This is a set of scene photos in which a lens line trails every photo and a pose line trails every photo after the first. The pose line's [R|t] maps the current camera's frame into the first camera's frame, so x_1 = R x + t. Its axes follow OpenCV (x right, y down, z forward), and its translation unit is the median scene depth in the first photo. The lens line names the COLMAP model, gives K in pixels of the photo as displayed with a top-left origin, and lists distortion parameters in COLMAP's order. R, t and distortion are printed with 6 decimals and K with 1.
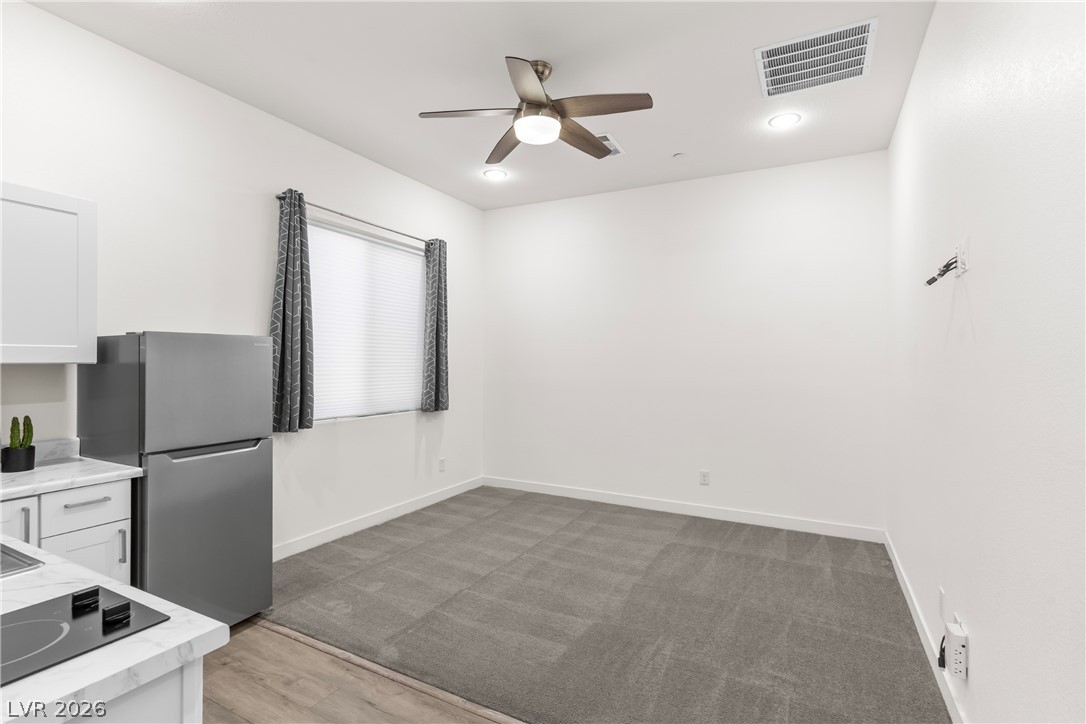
lens RADIAL K [[515.7, 0, 541.0], [0, 515.7, 361.3], [0, 0, 1]] dist [0.000451, 0.000057]
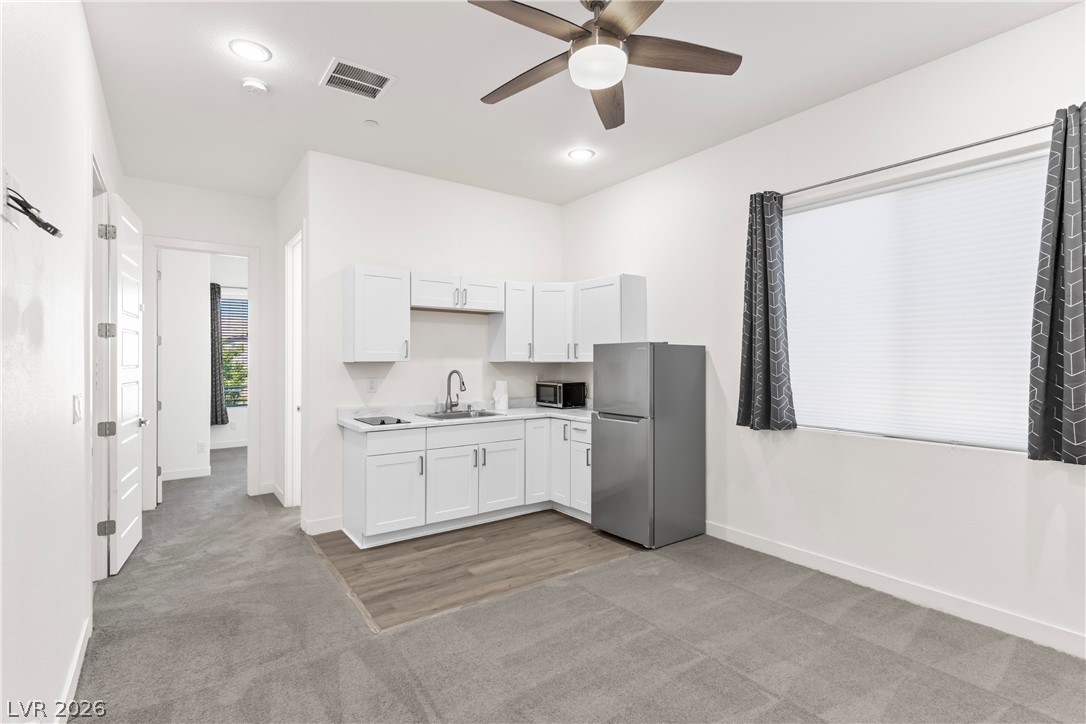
lens RADIAL K [[515.7, 0, 546.0], [0, 515.7, 363.1], [0, 0, 1]] dist [0.000451, 0.000057]
pose [[-0.422271, 0.005277, -0.906454, 0.616102], [-0.001364, 0.999978, 0.006457, -0.003644], [0.906468, 0.003963, -0.422255, 1.034442]]
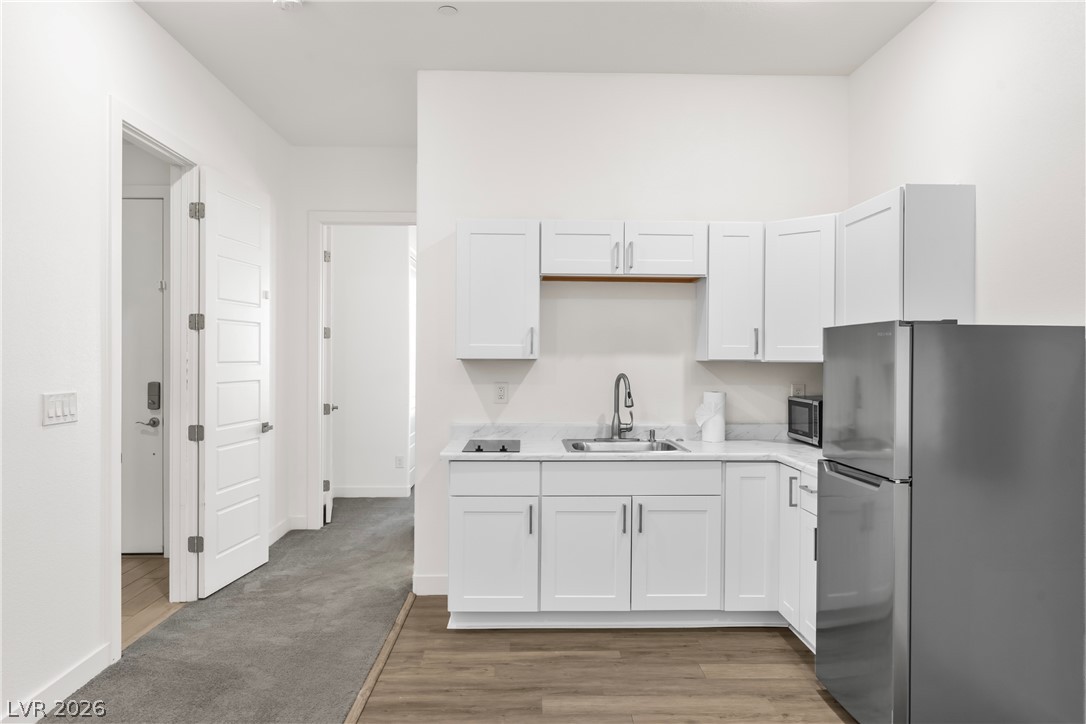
lens RADIAL K [[740.5, 0, 542.7], [0, 740.5, 358.8], [0, 0, 1]] dist [-0.005627, 0.007368]
pose [[-0.863611, -0.002422, -0.504154, 0.232994], [-0.005352, 0.999976, 0.004364, -0.004358], [0.504131, 0.006467, -0.863603, 1.222776]]
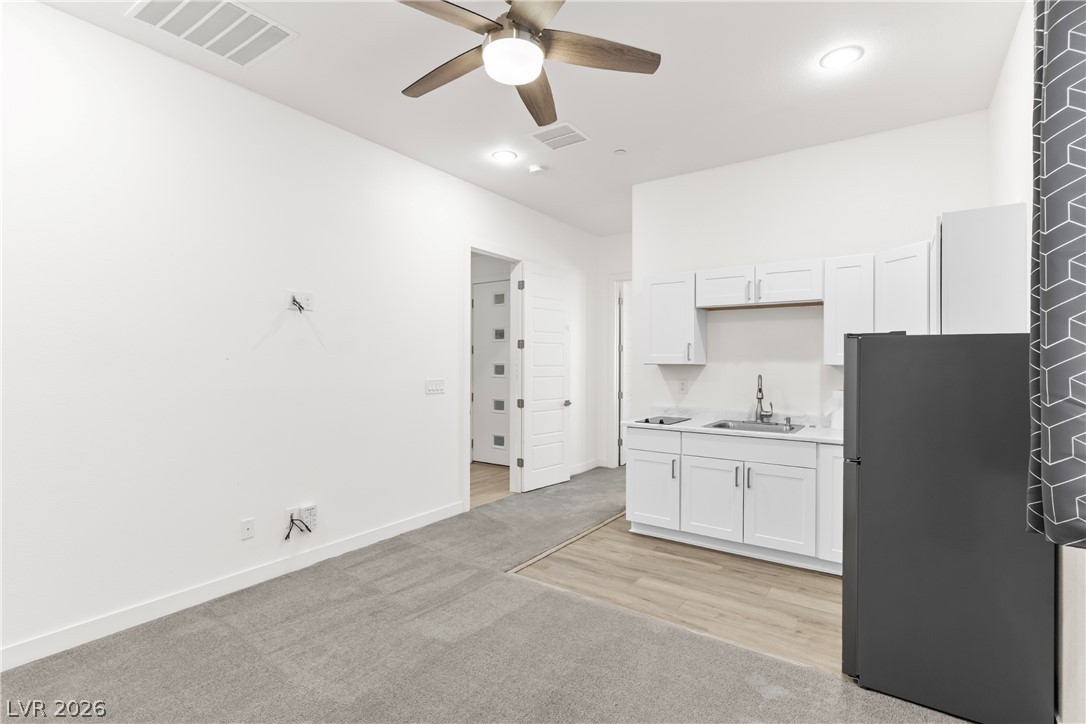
lens RADIAL K [[515.7, 0, 540.3], [0, 515.7, 361.6], [0, 0, 1]] dist [0.000451, 0.000057]
pose [[-0.993357, -0.003615, 0.115013, -0.116416], [-0.003489, 0.999993, 0.001303, -0.005159], [-0.115017, 0.000893, -0.993363, 1.448454]]
